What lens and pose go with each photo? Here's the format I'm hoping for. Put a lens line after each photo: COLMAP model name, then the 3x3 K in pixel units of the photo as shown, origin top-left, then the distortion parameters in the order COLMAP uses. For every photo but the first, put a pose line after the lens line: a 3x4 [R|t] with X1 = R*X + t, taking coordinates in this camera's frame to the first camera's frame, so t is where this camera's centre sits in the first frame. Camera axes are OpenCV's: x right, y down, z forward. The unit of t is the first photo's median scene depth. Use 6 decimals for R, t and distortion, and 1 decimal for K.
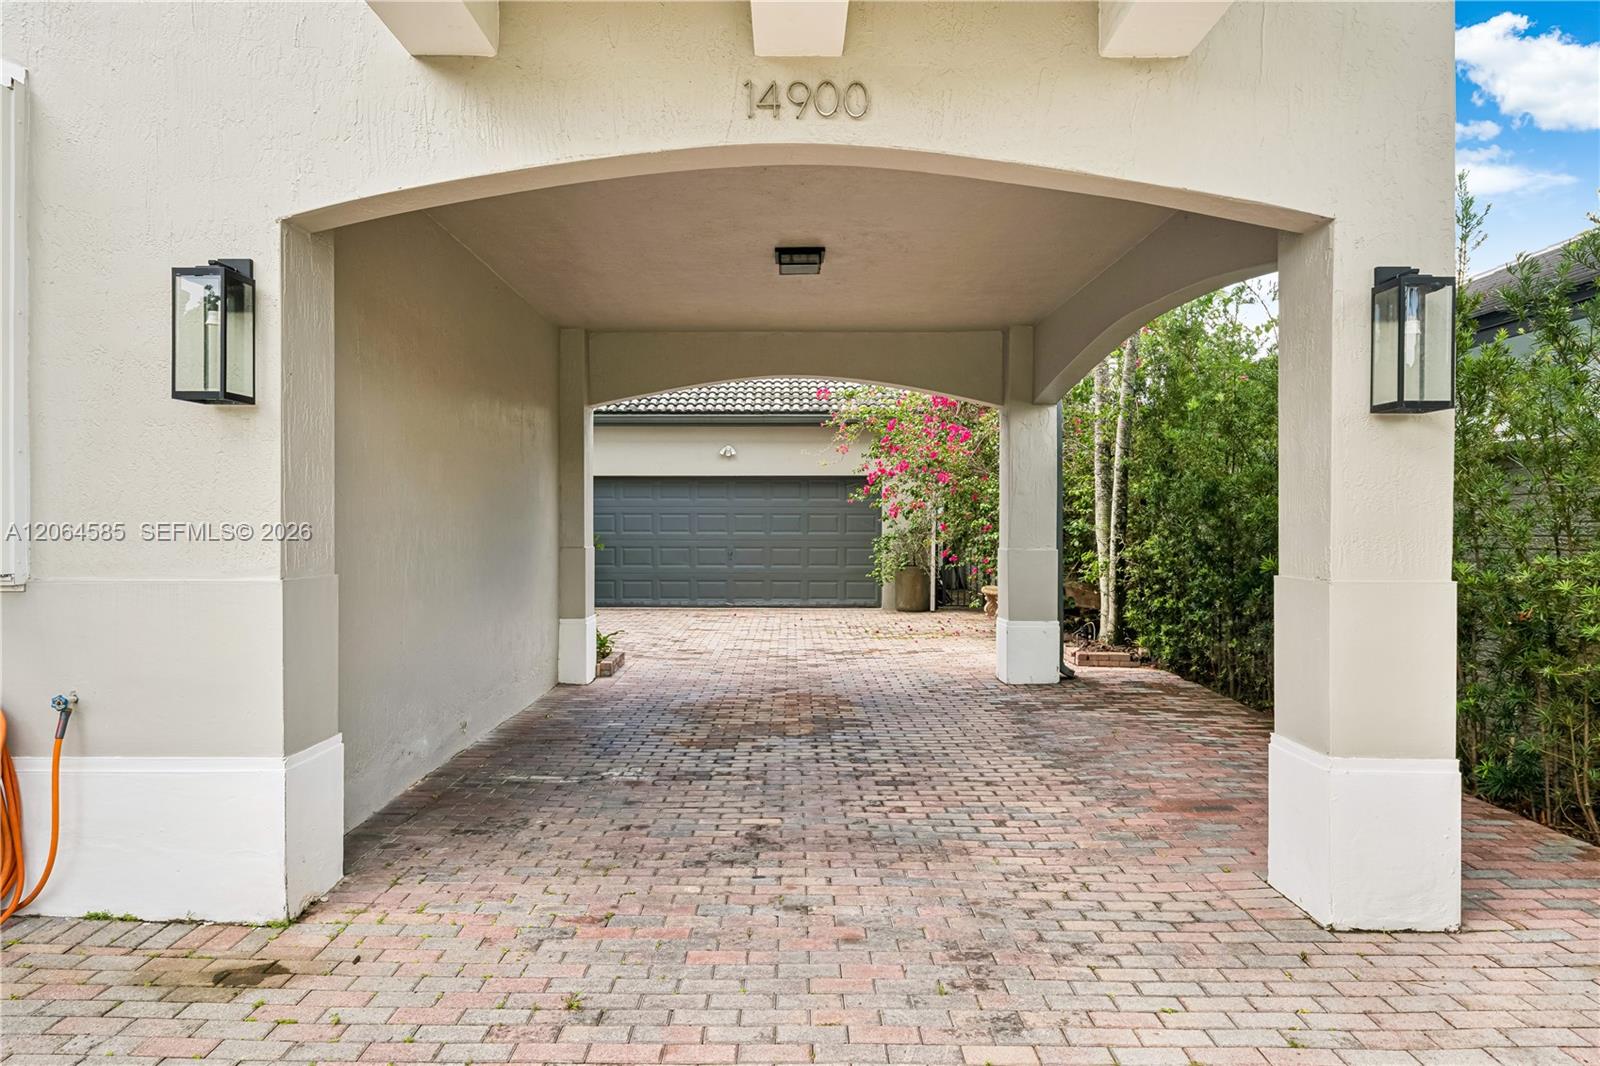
lens RADIAL K [[1024.4, 0, 795.0], [0, 1024.4, 537.0], [0, 0, 1]] dist [-0.003731, -0.000833]
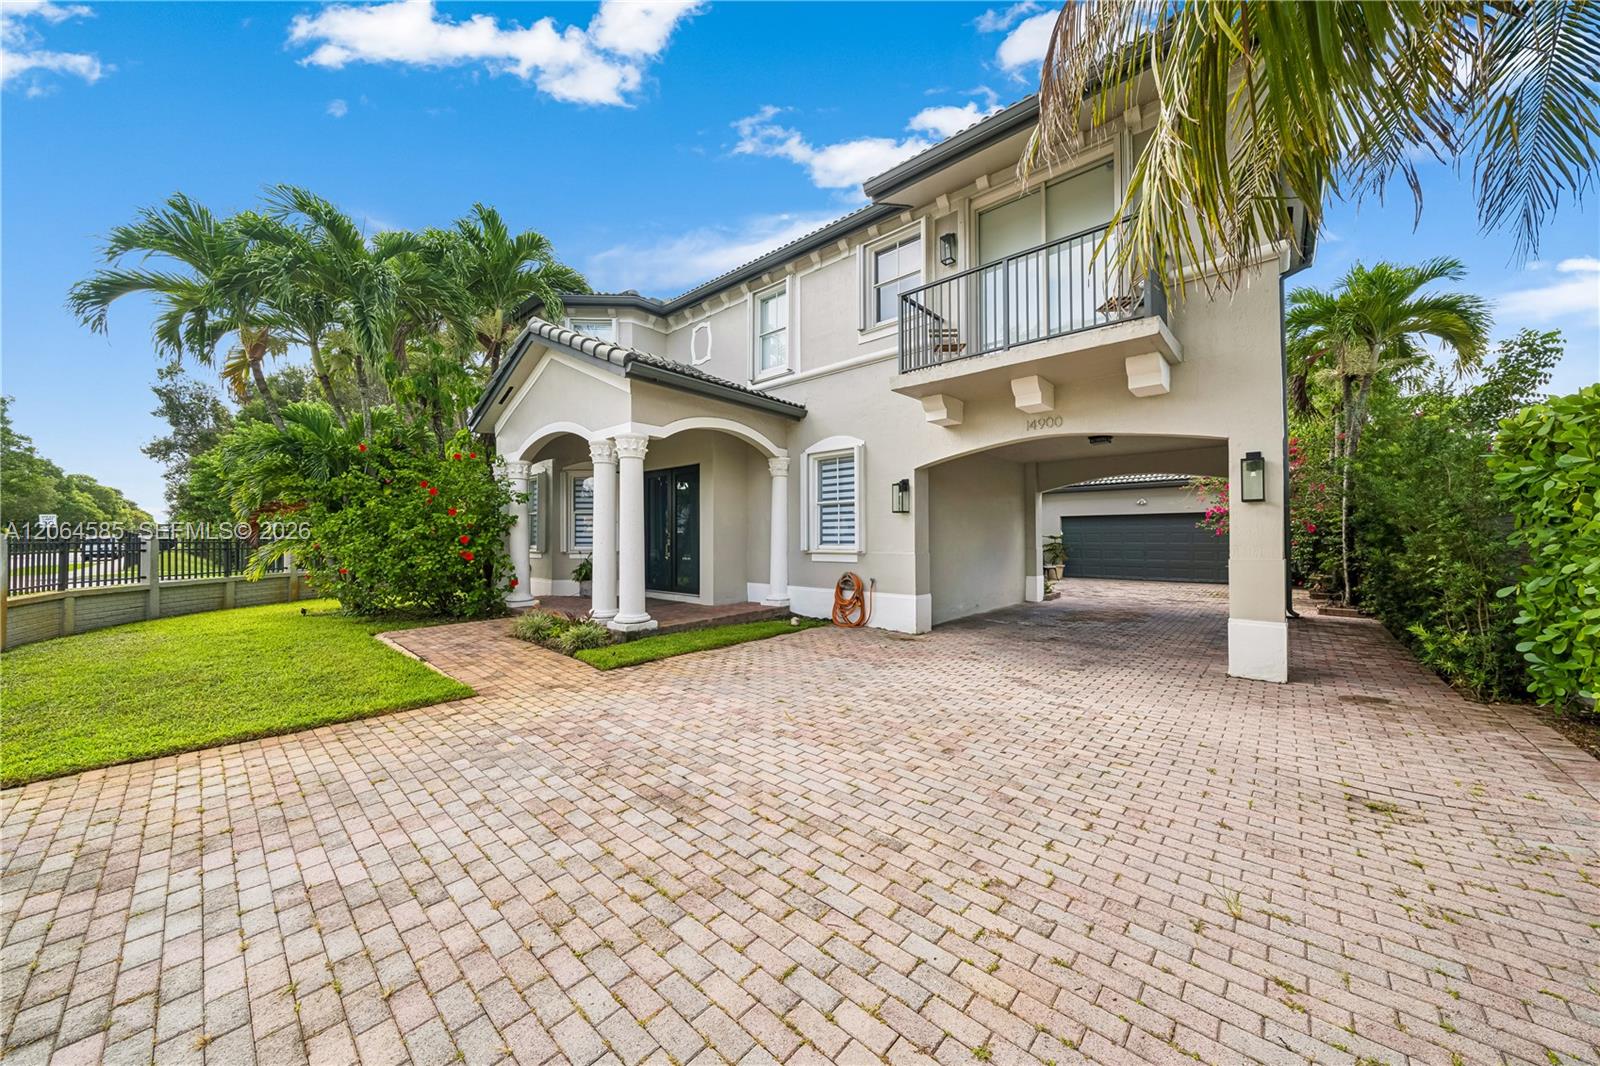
lens RADIAL K [[552.9, 0, 800.0], [0, 552.9, 533.0], [0, 0, 1]] dist [-0.007445, 0.000226]
pose [[0.745881, -0.009976, -0.666004, 0.275755], [-0.003913, 0.999805, -0.019359, 0.001223], [0.666068, 0.017045, 0.745697, -0.424149]]
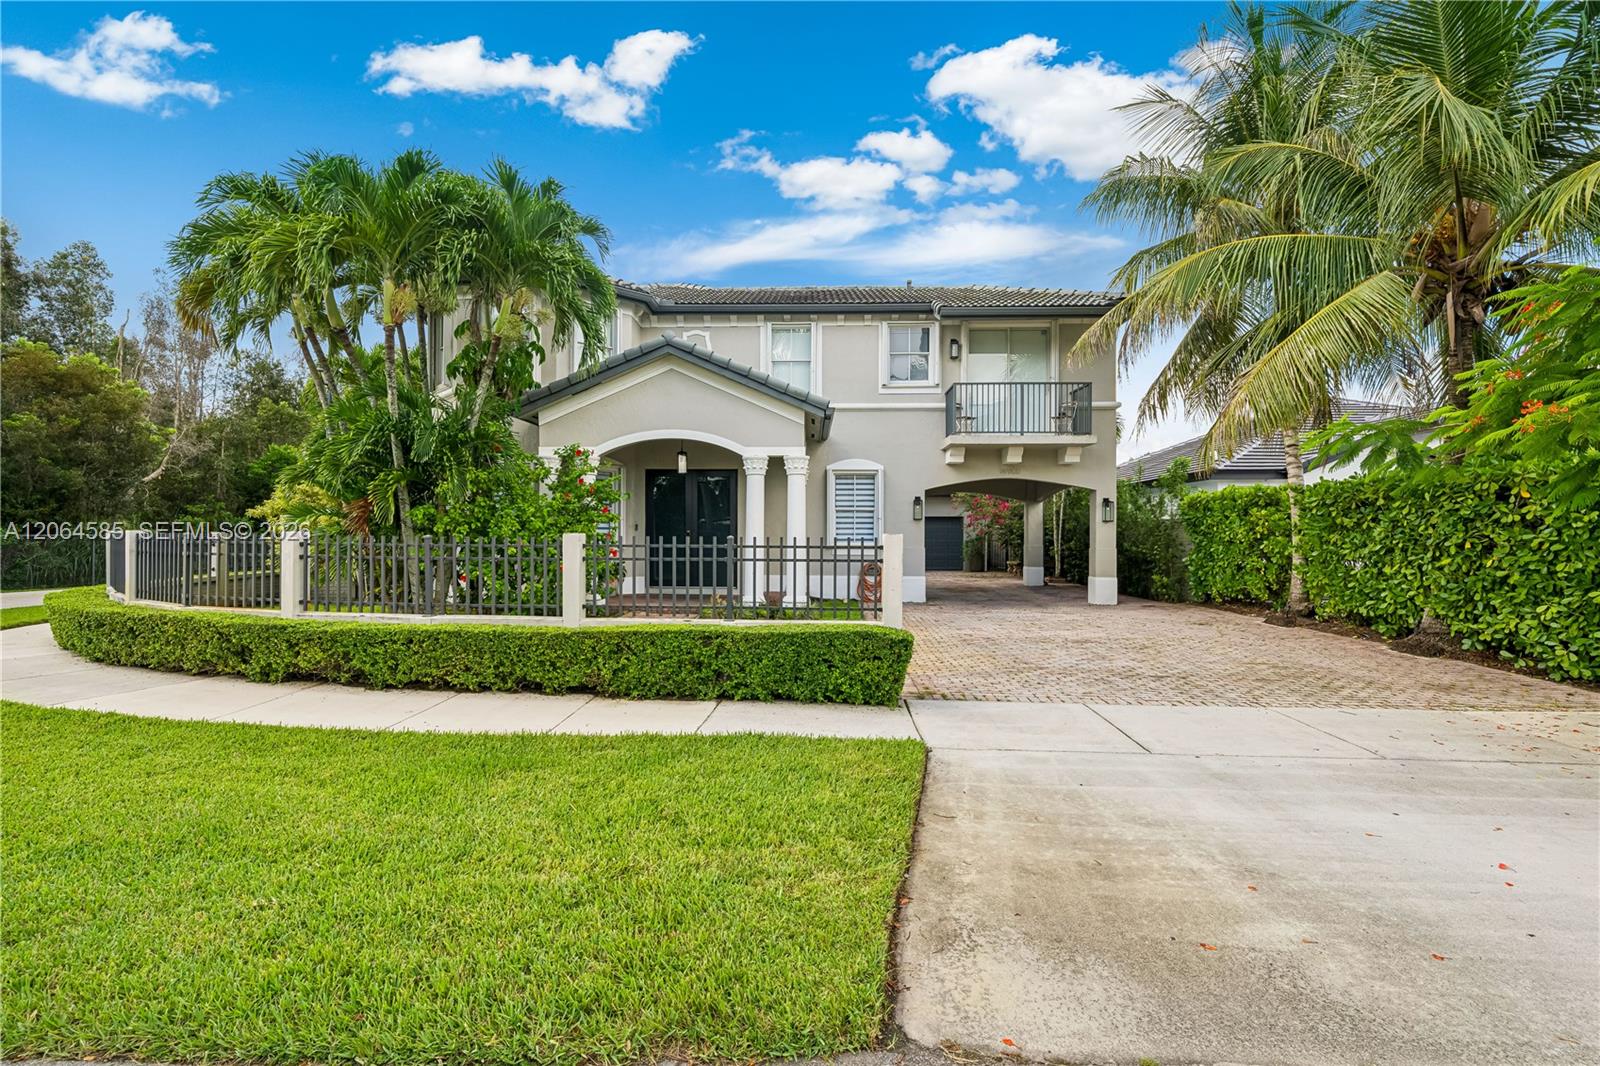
lens RADIAL K [[752.9, 0, 805.1], [0, 752.9, 531.2], [0, 0, 1]] dist [0.002802, -0.000032]
pose [[0.999706, 0.002432, -0.024107, -0.463311], [-0.002768, 0.999900, -0.013896, 0.002560], [0.024070, 0.013958, 0.999613, -1.485046]]
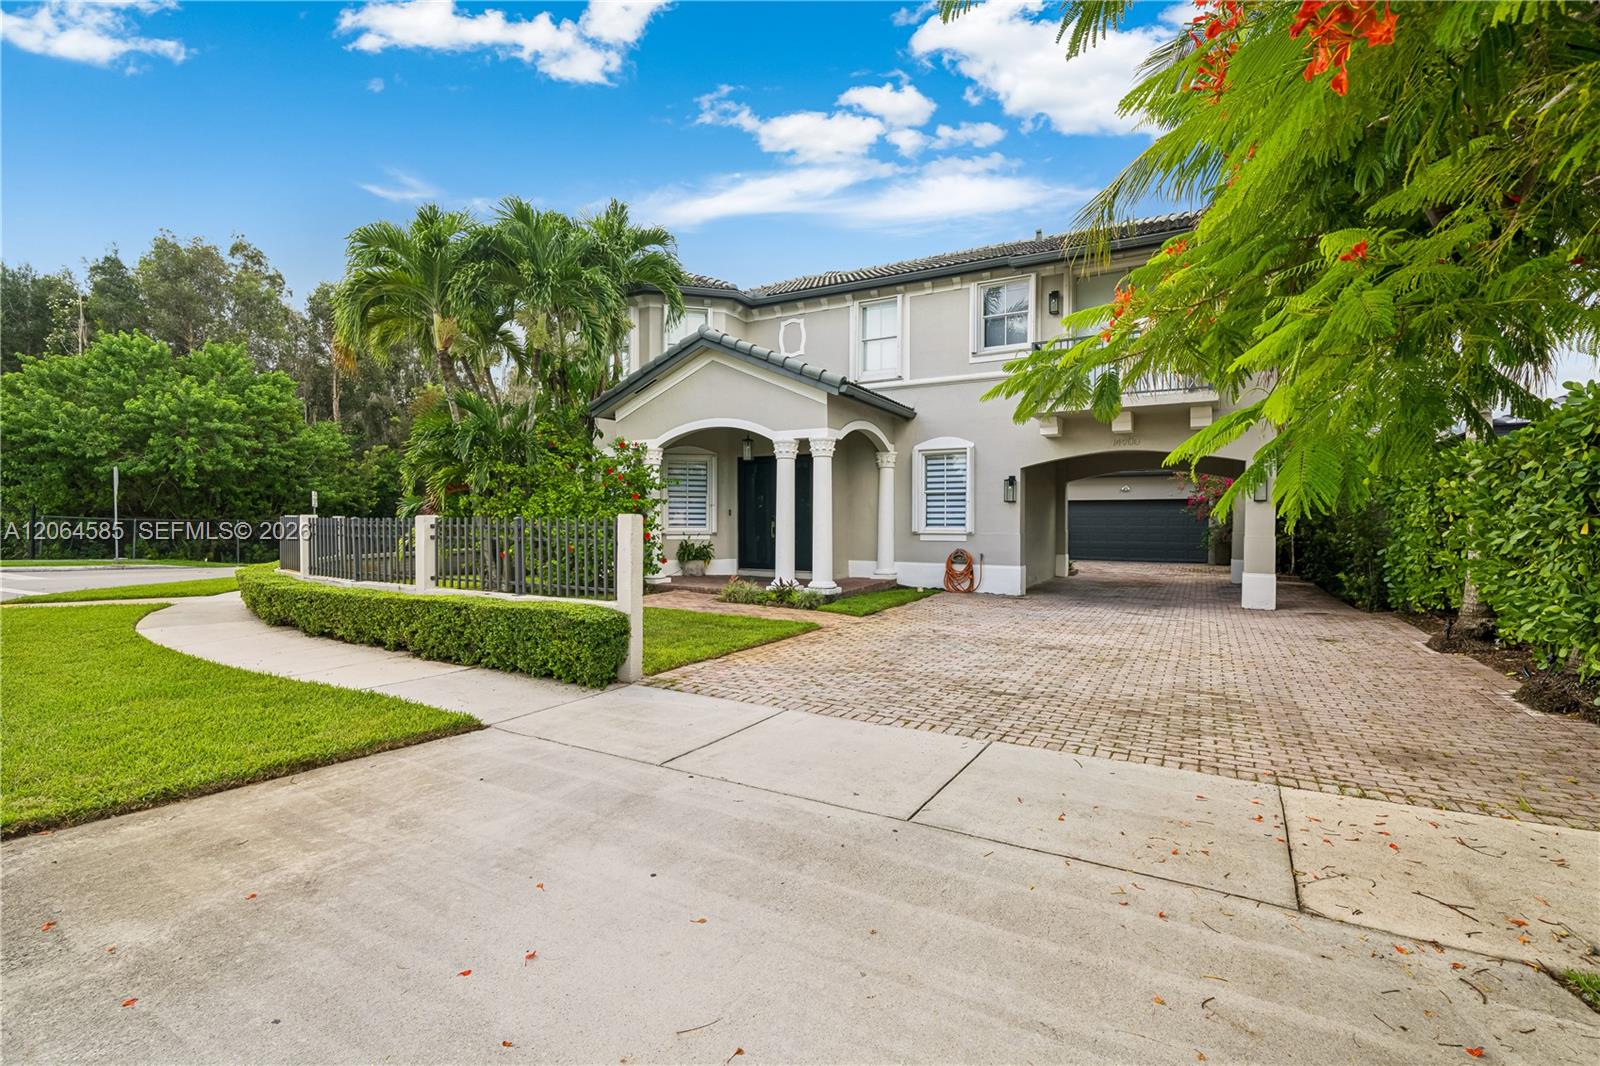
lens RADIAL K [[743.8, 0, 800.0], [0, 743.8, 533.0], [0, 0, 1]] dist [0.000907, 0.000216]
pose [[0.876571, 0.009127, -0.481186, 0.157382], [-0.006722, 0.999955, 0.006721, 0.007456], [0.481226, -0.002657, 0.876593, -1.265234]]
